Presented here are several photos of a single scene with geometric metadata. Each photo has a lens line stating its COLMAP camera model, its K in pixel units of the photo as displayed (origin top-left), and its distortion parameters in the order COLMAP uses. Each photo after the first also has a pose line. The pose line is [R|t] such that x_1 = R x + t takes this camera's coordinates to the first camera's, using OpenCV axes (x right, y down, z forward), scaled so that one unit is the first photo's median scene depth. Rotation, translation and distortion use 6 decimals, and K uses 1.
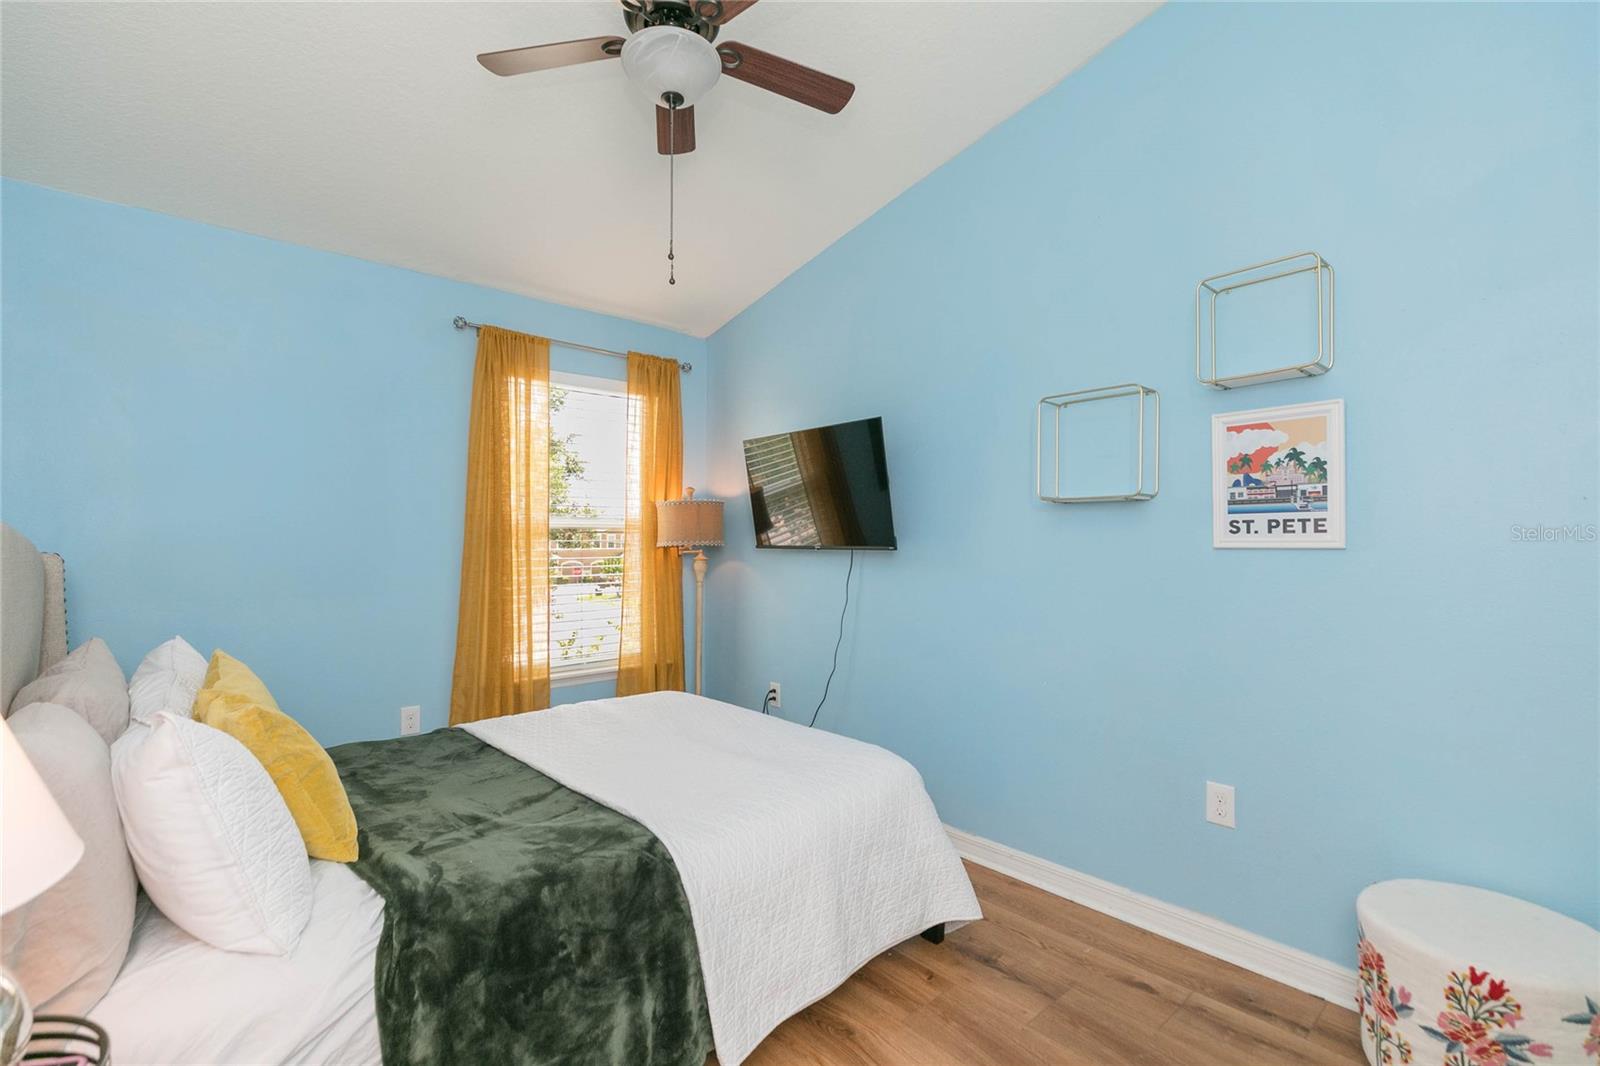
lens RADIAL K [[724.5, 0, 800.0], [0, 724.5, 533.0], [0, 0, 1]] dist [0.002213, -0.000544]
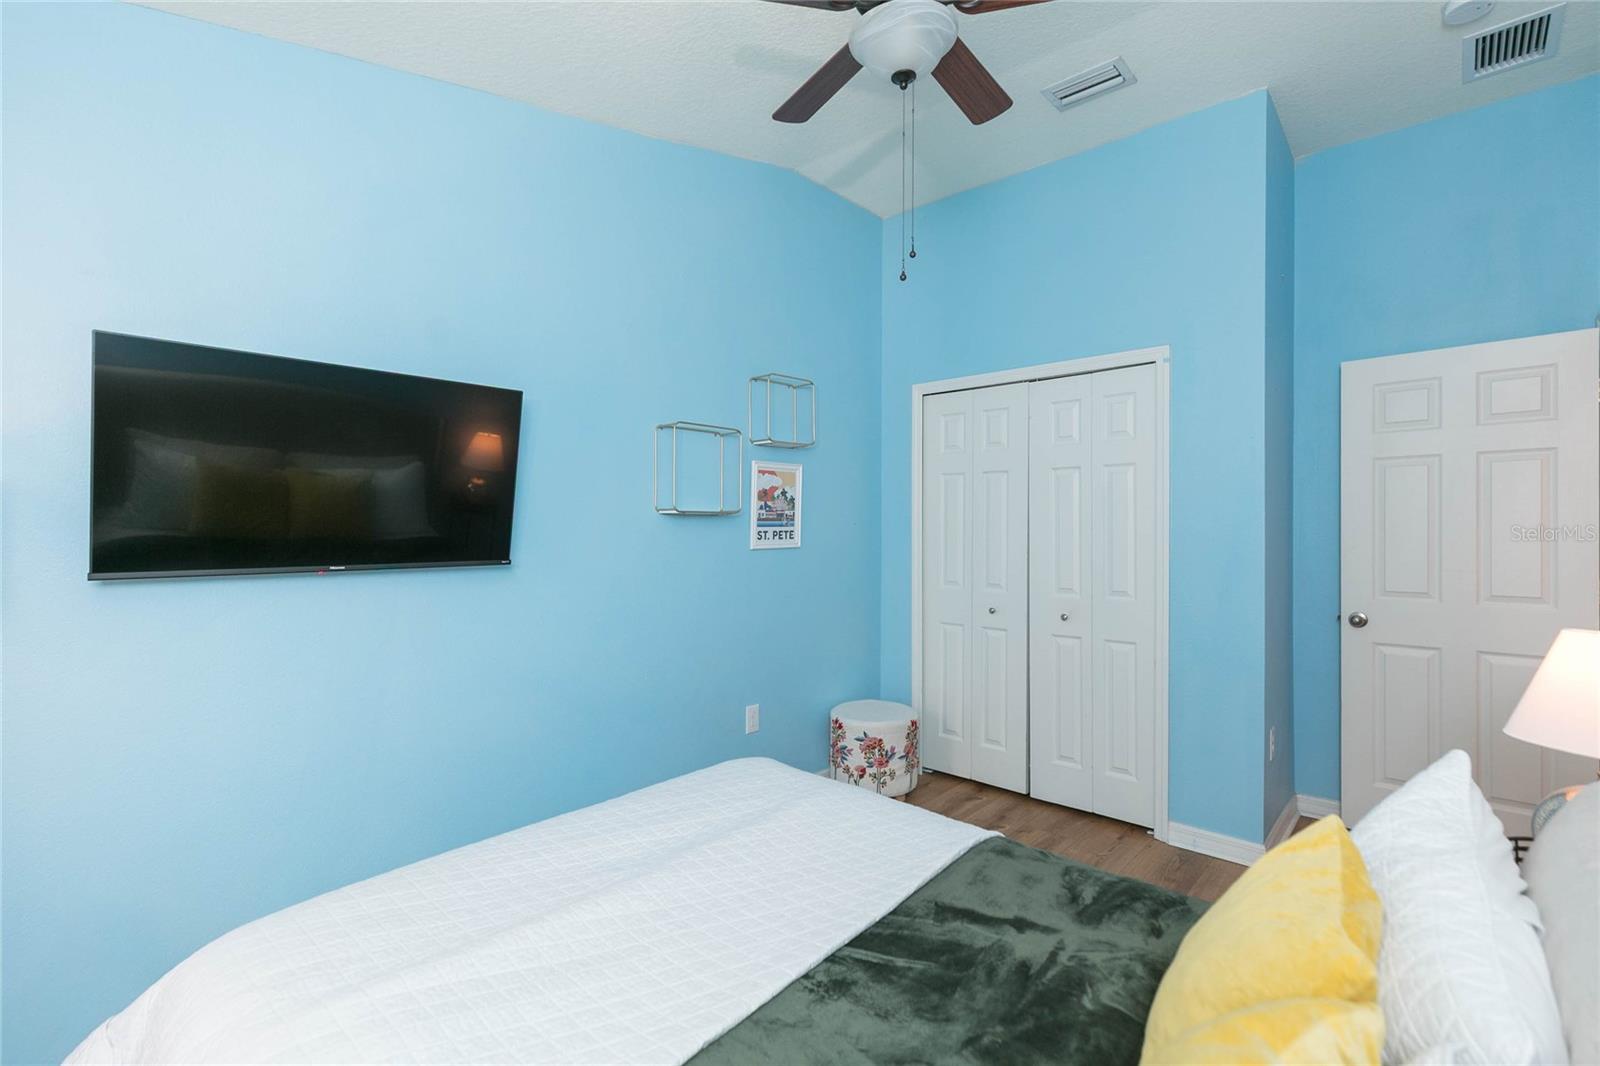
lens RADIAL K [[724.5, 0, 800.0], [0, 724.5, 533.0], [0, 0, 1]] dist [0.002213, -0.000544]
pose [[-0.114803, -0.006094, 0.993370, -0.969864], [-0.005633, 0.999969, 0.005484, -0.023197], [-0.993372, -0.004966, -0.114834, 1.126831]]
